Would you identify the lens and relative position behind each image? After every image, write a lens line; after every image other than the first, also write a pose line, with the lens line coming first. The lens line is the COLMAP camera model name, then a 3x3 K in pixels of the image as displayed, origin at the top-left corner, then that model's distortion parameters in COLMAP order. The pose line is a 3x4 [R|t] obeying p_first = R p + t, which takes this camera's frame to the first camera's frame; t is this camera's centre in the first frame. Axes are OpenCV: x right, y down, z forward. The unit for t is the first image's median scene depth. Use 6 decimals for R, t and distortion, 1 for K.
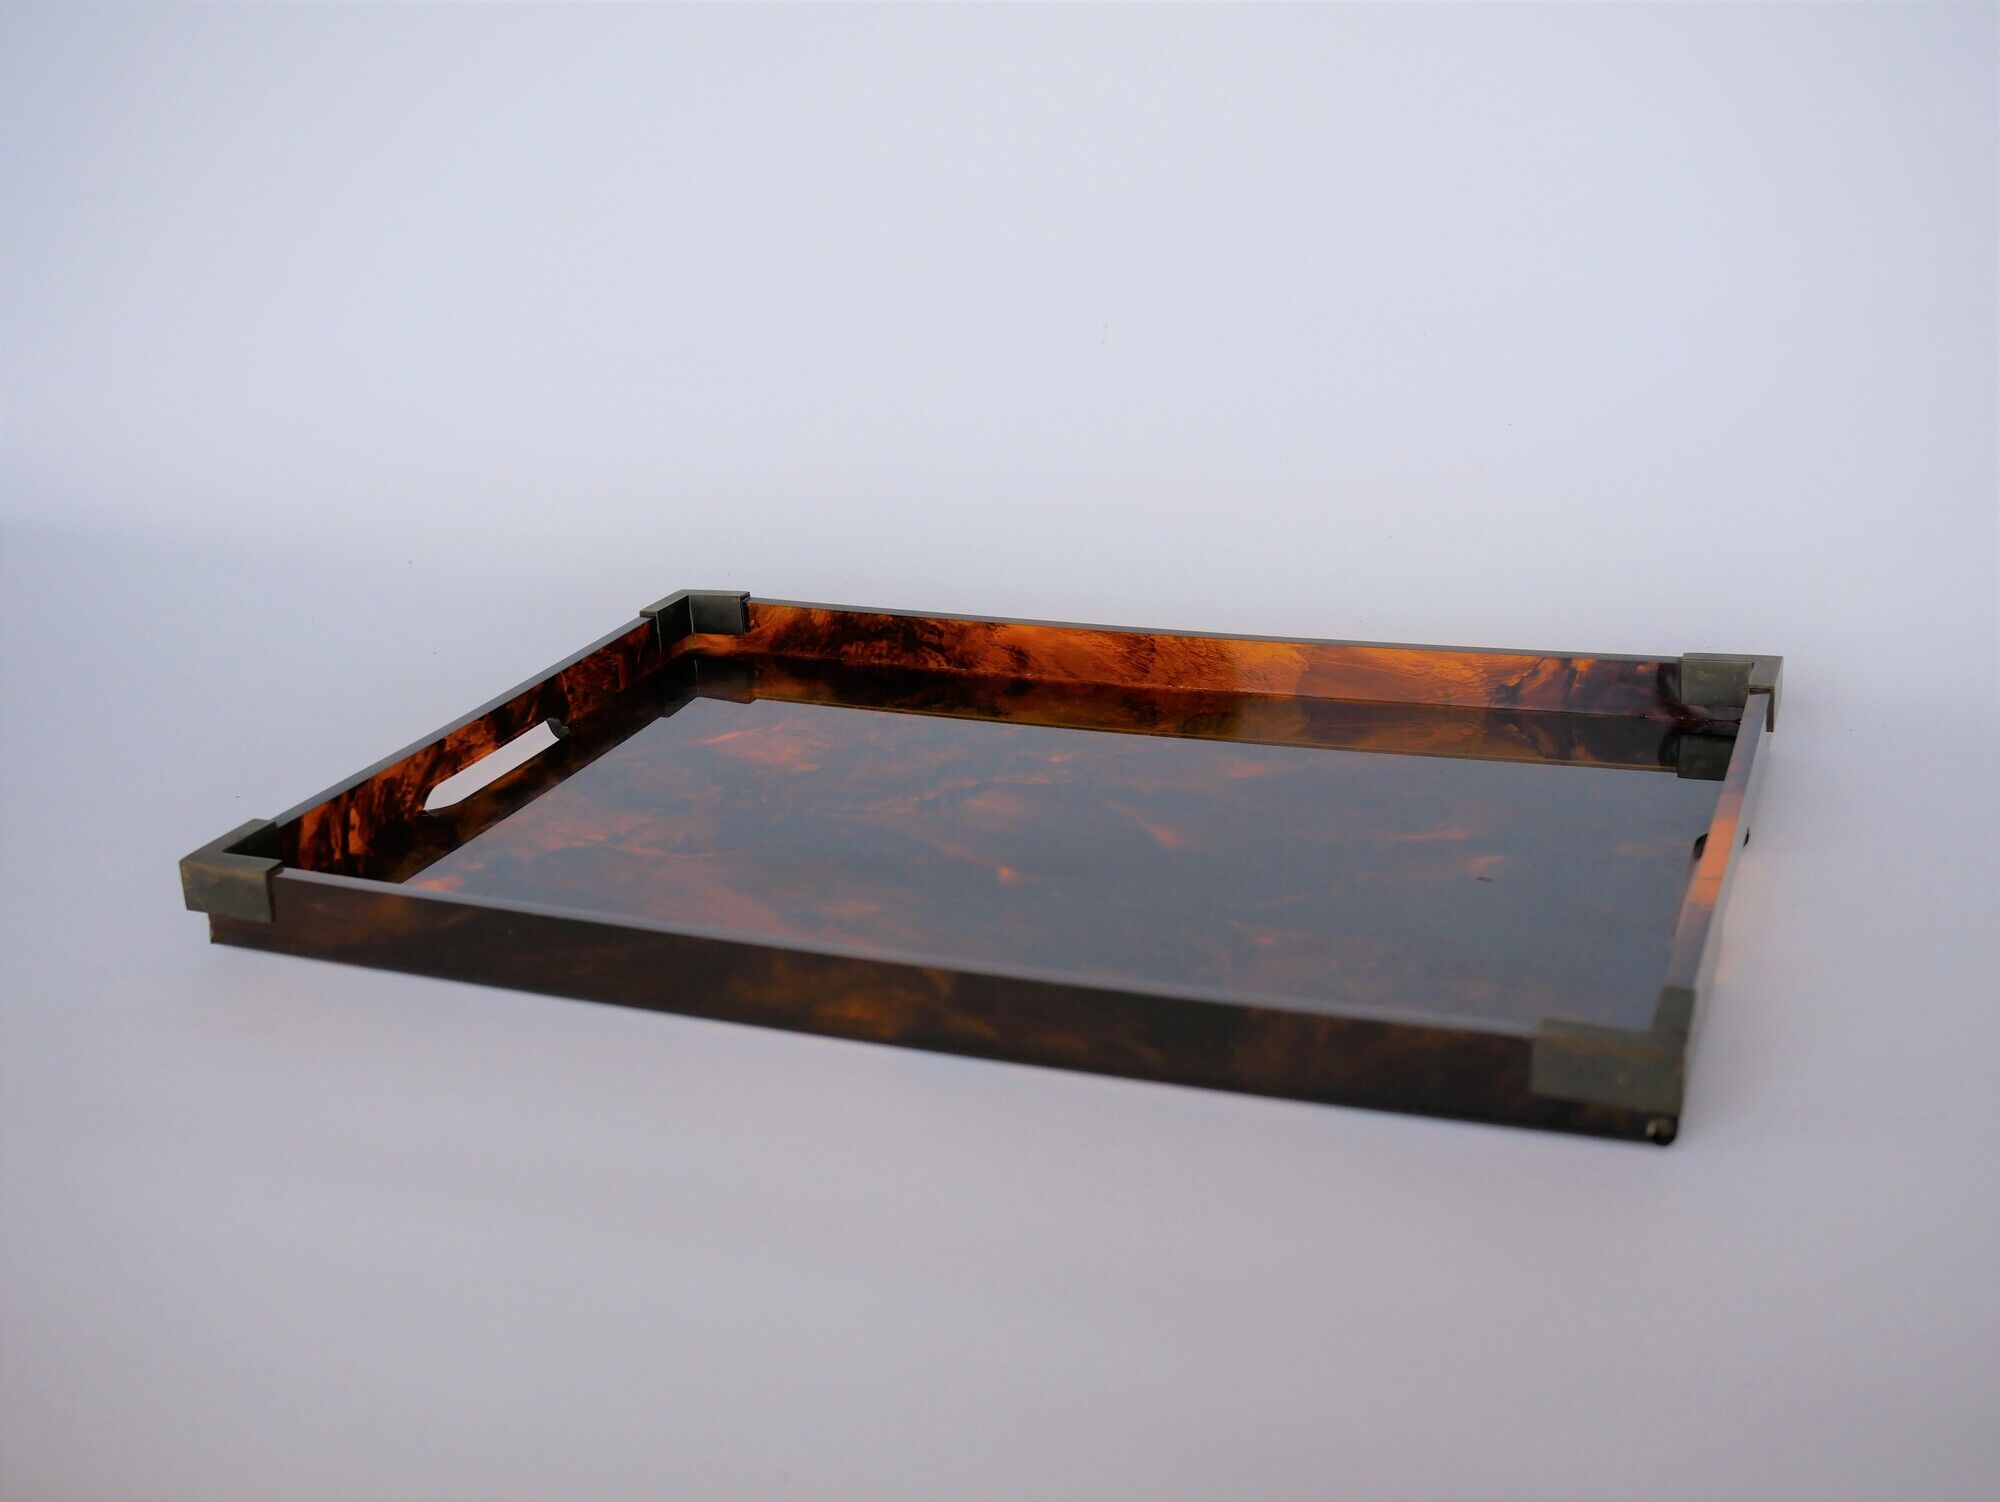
lens RADIAL K [[2280.9, 0, 1000.0], [0, 2280.9, 751.0], [0, 0, 1]] dist [-0.016199, 0.048946]
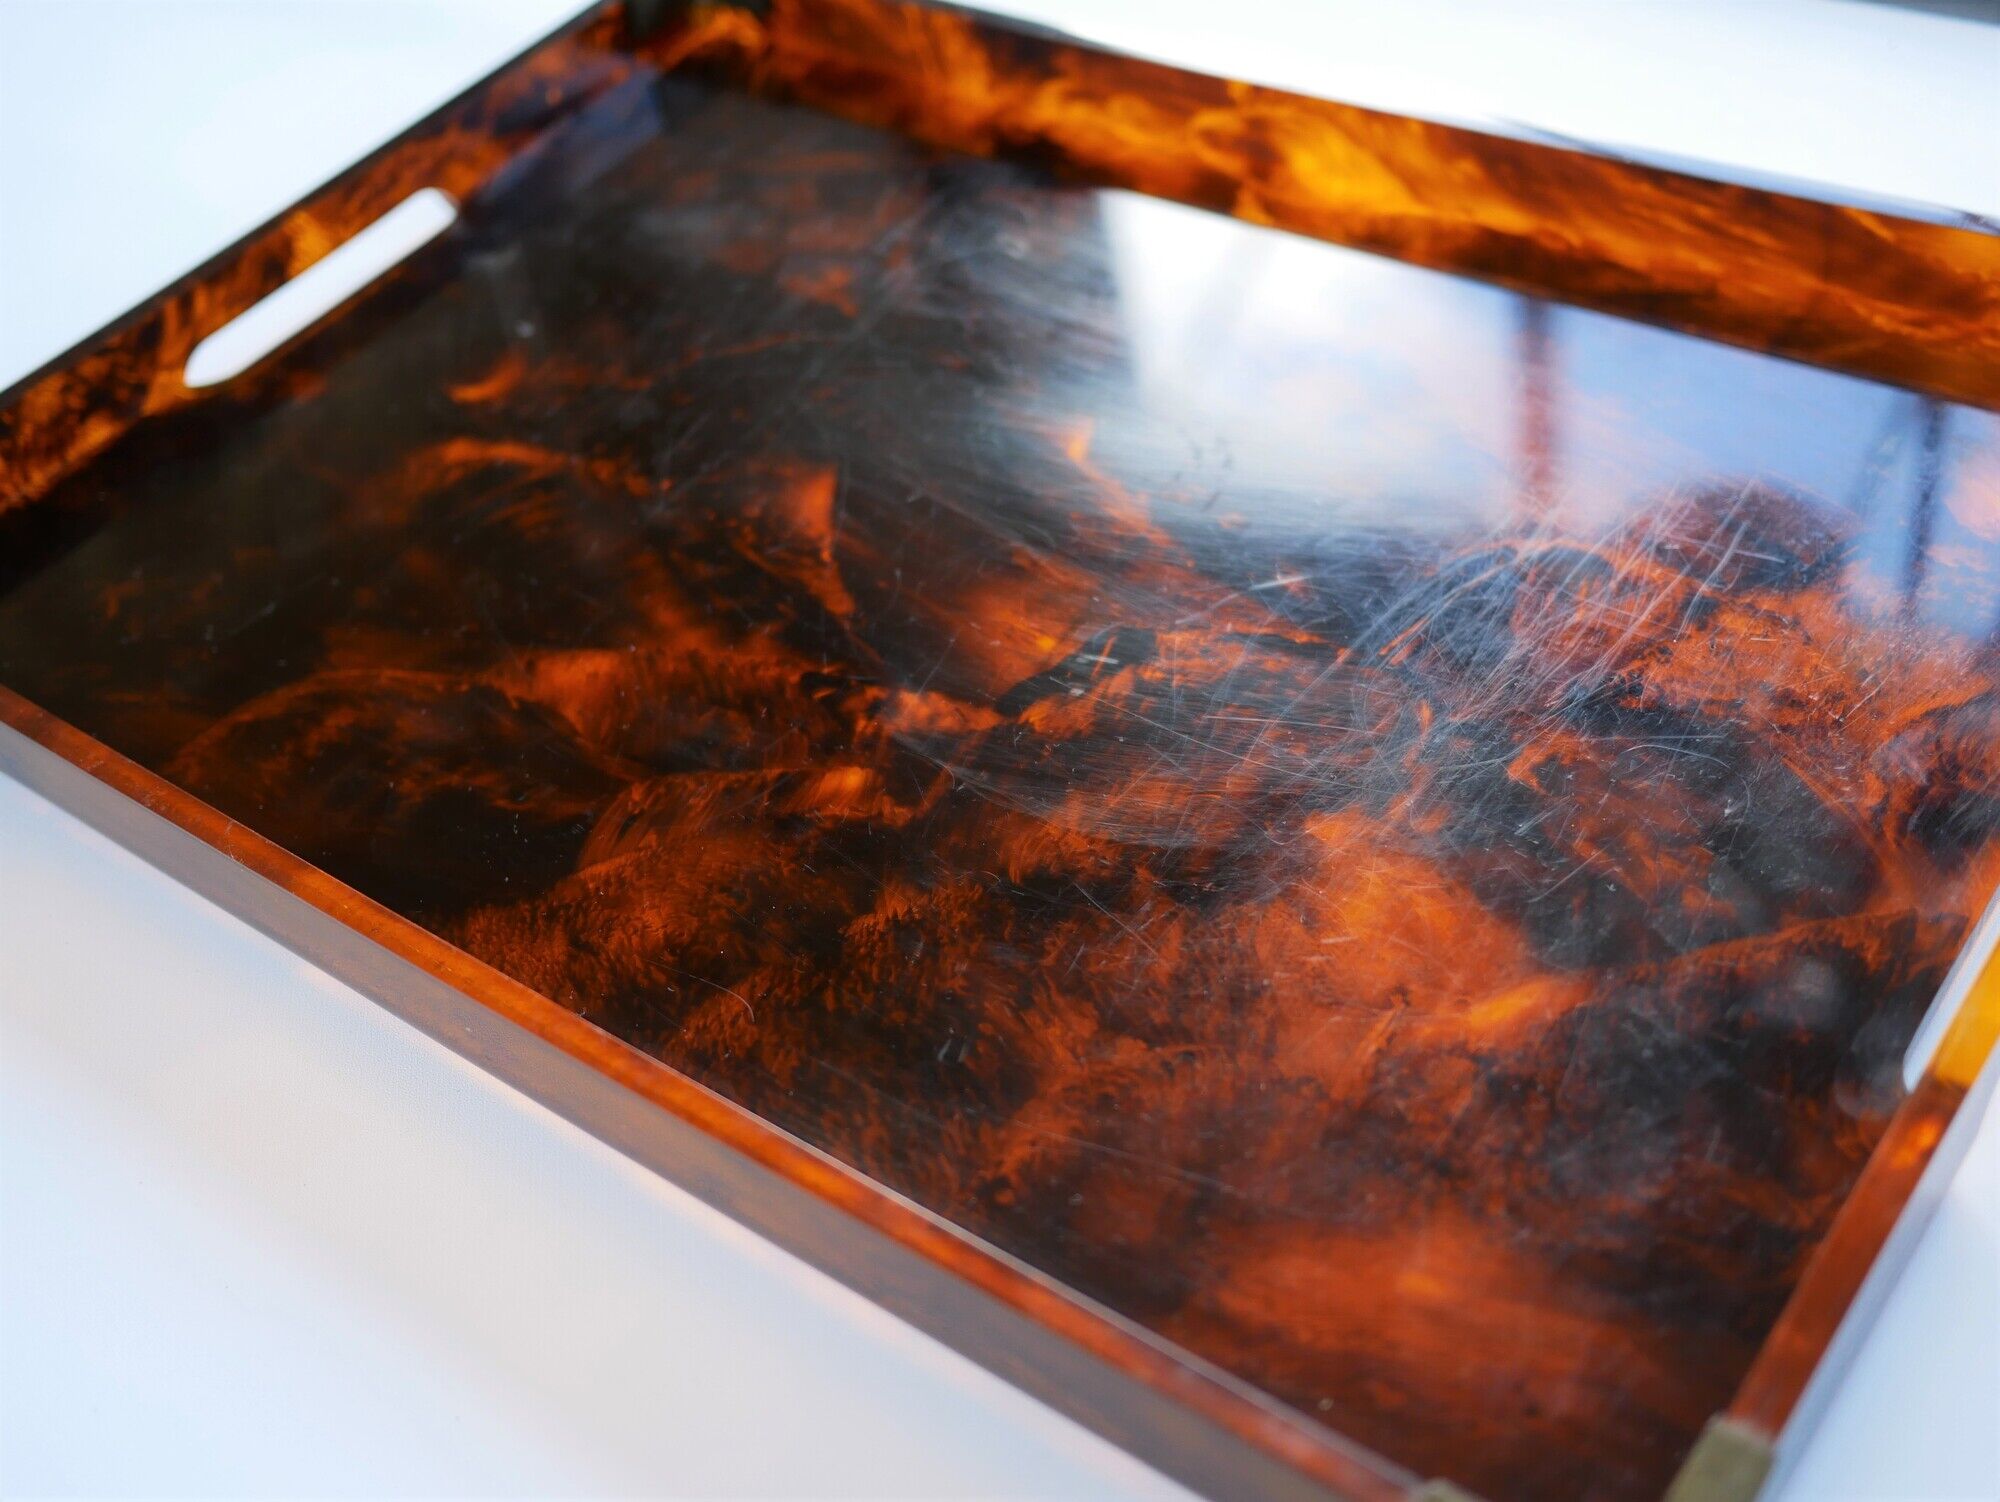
lens RADIAL K [[2302.4, 0, 991.7], [0, 2302.4, 748.7], [0, 0, 1]] dist [-0.027033, 0.027503]
pose [[-0.943386, -0.036749, 0.329654, -0.176809], [0.283186, 0.428240, 0.858147, -0.438613], [-0.172707, 0.902918, -0.393589, 1.185548]]
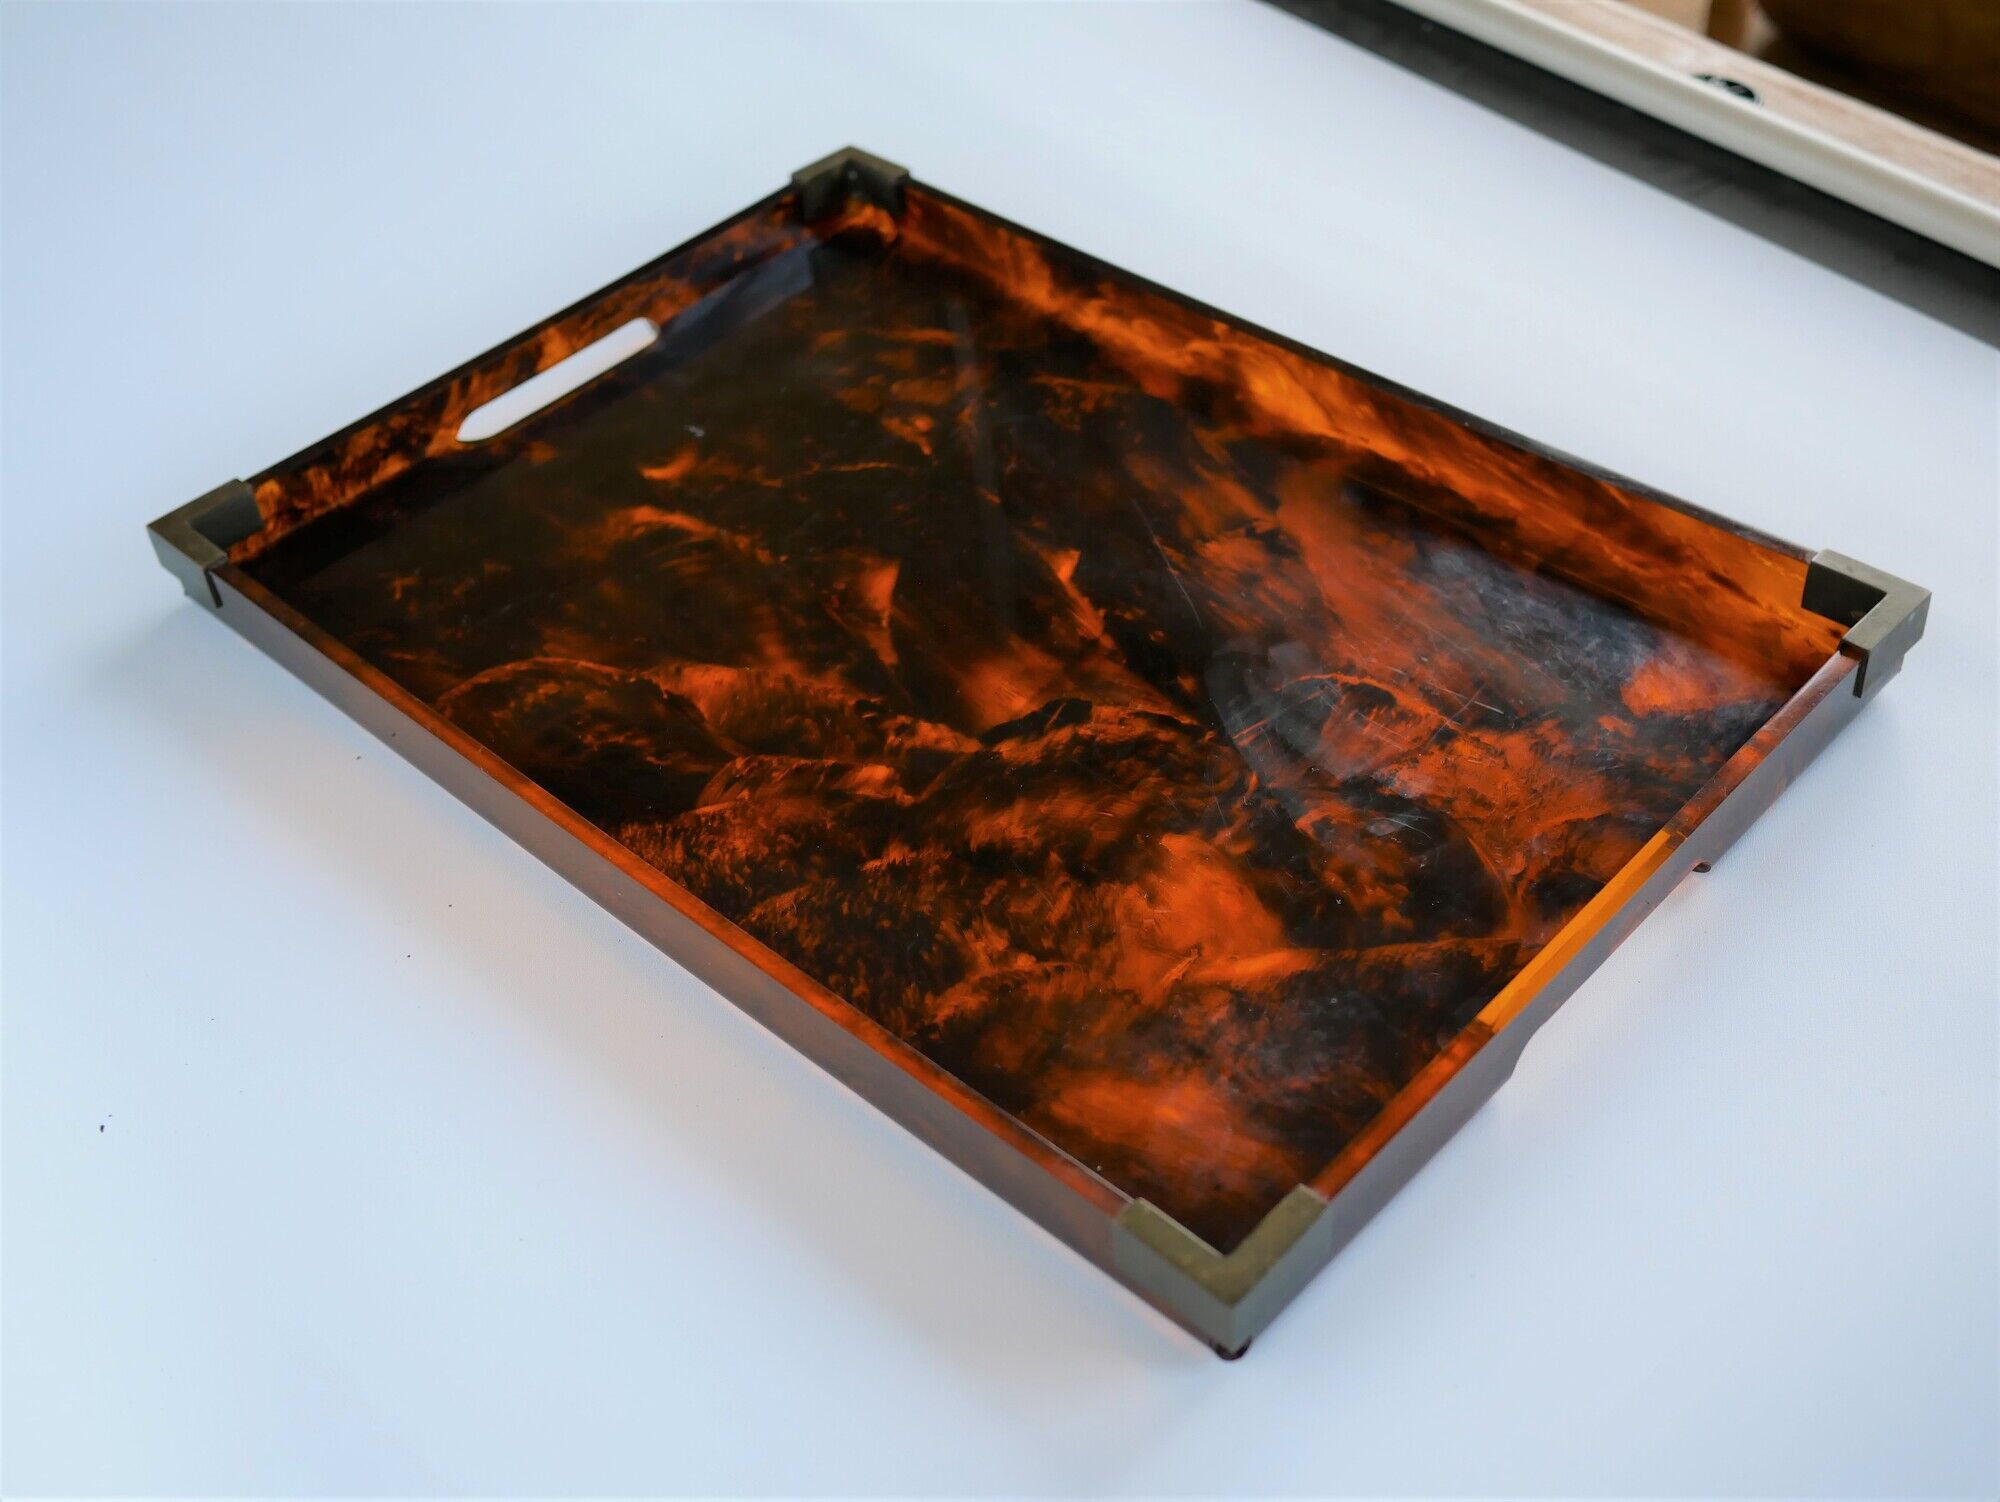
lens RADIAL K [[2280.9, 0, 1000.0], [0, 2280.9, 751.0], [0, 0, 1]] dist [-0.016199, 0.048946]
pose [[-0.922416, -0.156380, 0.353121, -0.292279], [0.242997, 0.475660, 0.845399, -0.660114], [-0.300170, 0.865617, -0.400757, 1.290143]]
